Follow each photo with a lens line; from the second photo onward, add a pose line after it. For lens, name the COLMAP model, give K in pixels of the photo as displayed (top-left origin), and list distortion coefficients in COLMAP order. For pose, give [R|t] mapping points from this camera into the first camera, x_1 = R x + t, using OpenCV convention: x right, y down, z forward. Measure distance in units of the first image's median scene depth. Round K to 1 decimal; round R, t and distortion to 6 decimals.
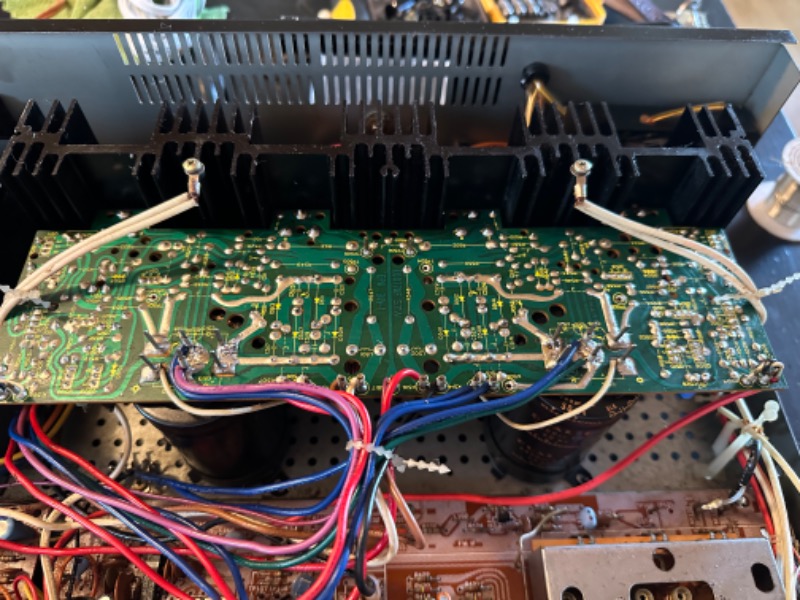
lens RADIAL K [[598.4, 0, 400.0], [0, 598.4, 300.0], [0, 0, 1]] dist [0.090817, -0.220031]
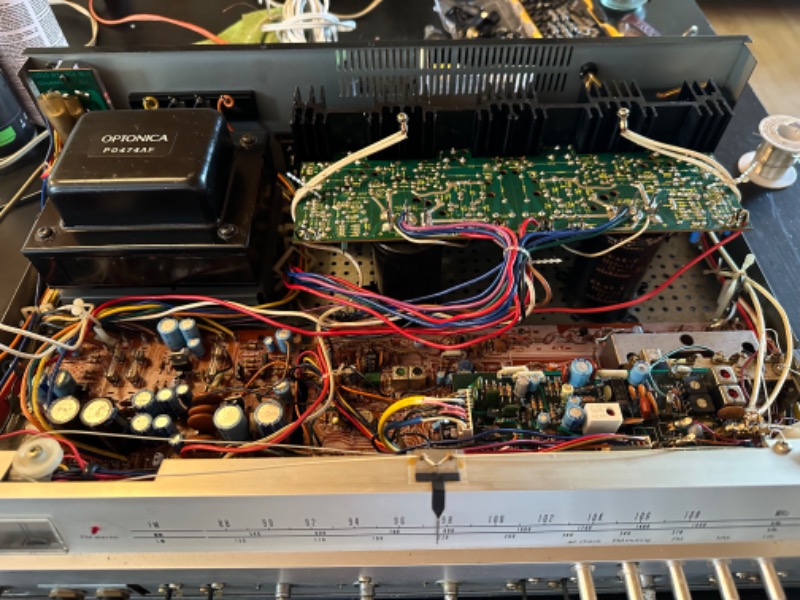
lens RADIAL K [[581.7, 0, 400.0], [0, 581.7, 300.0], [0, 0, 1]] dist [0.039163, -0.100166]
pose [[0.998730, -0.022488, -0.045094, -0.269922], [0.018739, 0.996463, -0.081915, 0.432914], [0.046777, 0.080966, 0.995619, -0.636653]]
